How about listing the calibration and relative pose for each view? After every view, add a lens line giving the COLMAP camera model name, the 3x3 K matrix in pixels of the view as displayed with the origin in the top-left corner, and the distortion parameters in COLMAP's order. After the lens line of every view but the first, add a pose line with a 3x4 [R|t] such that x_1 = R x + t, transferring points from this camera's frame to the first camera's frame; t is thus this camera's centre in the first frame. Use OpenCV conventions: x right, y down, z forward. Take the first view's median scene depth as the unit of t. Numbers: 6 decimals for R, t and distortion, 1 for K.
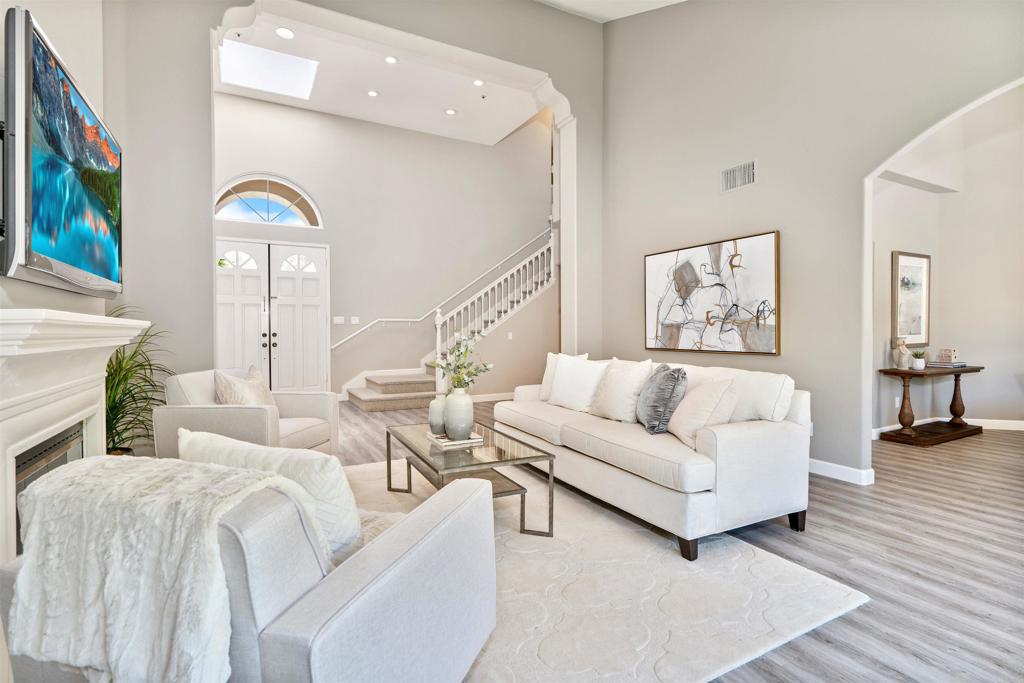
lens RADIAL K [[492.1, 0, 516.3], [0, 492.1, 332.9], [0, 0, 1]] dist [-0.005567, 0.000983]
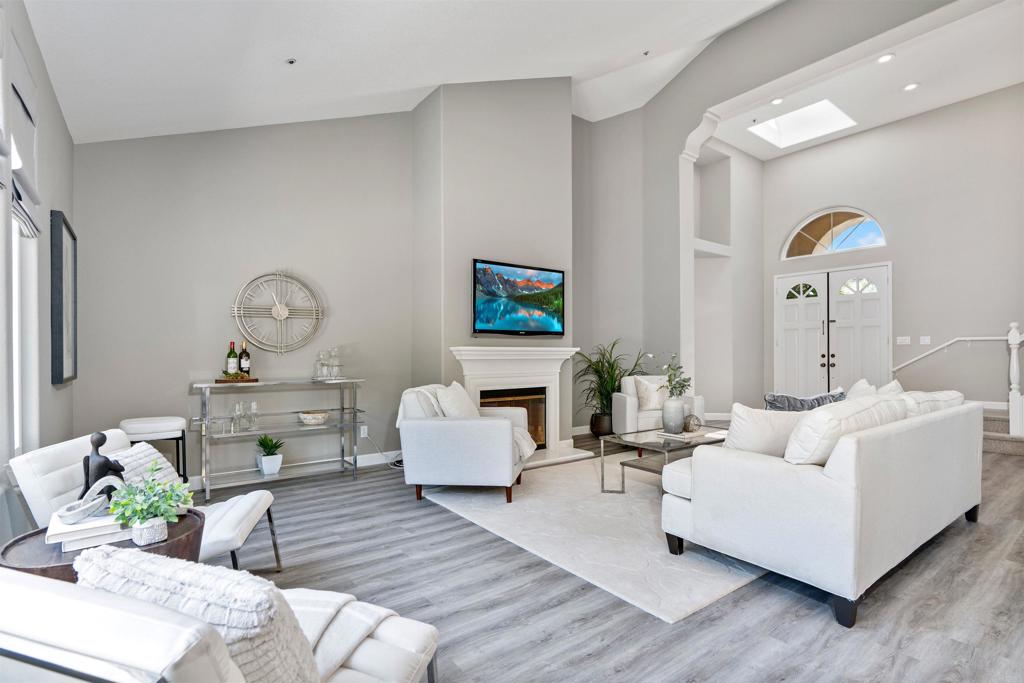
lens RADIAL K [[492.1, 0, 512.9], [0, 492.1, 349.7], [0, 0, 1]] dist [-0.005567, 0.000983]
pose [[0.146431, -0.002719, -0.989217, 0.471438], [-0.006551, 0.999972, -0.003718, -0.000986], [0.989199, 0.007025, 0.146409, 0.152028]]
